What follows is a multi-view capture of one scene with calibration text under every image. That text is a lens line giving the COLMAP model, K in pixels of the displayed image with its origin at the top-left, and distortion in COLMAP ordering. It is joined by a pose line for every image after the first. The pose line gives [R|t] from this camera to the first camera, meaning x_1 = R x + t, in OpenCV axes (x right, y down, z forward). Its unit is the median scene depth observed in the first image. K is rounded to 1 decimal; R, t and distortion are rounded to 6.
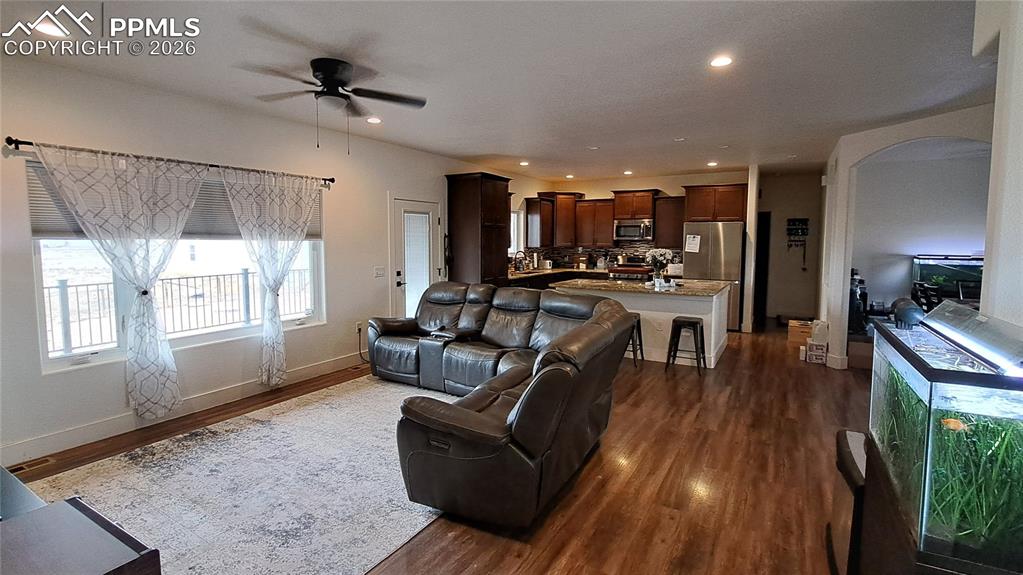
lens RADIAL K [[476.3, 0, 516.9], [0, 476.3, 273.7], [0, 0, 1]] dist [0.000158, -0.000192]
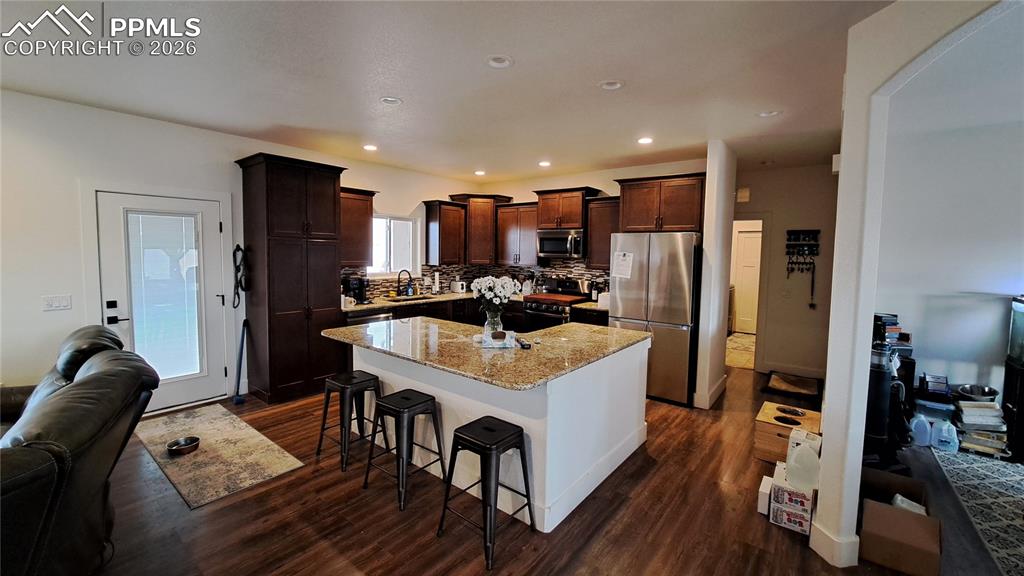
lens RADIAL K [[415.0, 0, 517.7], [0, 415.0, 279.0], [0, 0, 1]] dist [-0.002394, -0.000058]
pose [[0.990624, 0.023195, -0.134631, 0.334798], [-0.024508, 0.999667, -0.008106, -0.039450], [0.134398, 0.011330, 0.990863, 0.451959]]
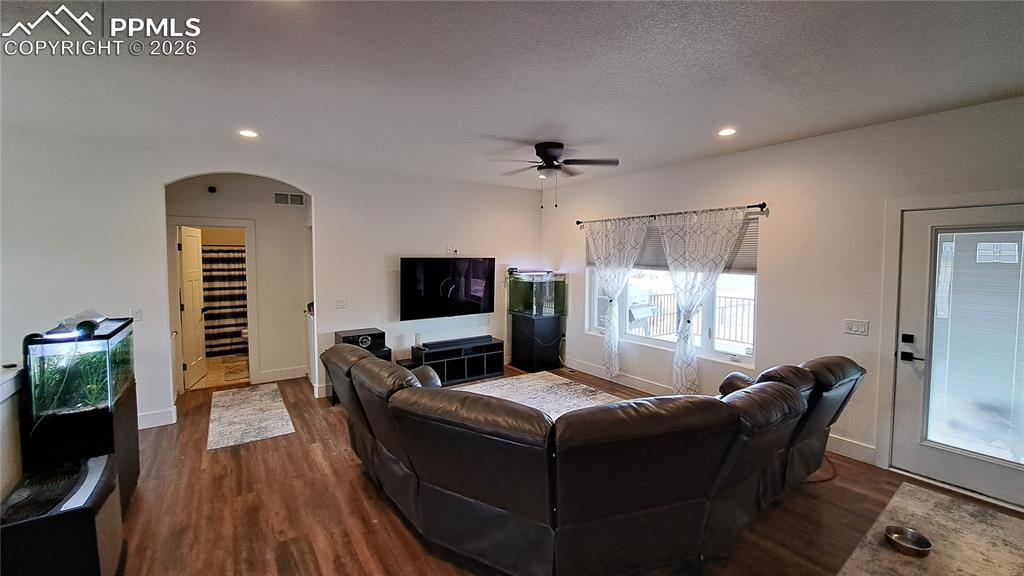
lens RADIAL K [[415.0, 0, 517.7], [0, 415.0, 279.0], [0, 0, 1]] dist [-0.002394, -0.000058]
pose [[-0.424986, 0.048487, -0.903900, 0.349411], [-0.068720, 0.993954, 0.085628, -0.072413], [0.902588, 0.098506, -0.419085, 0.687751]]
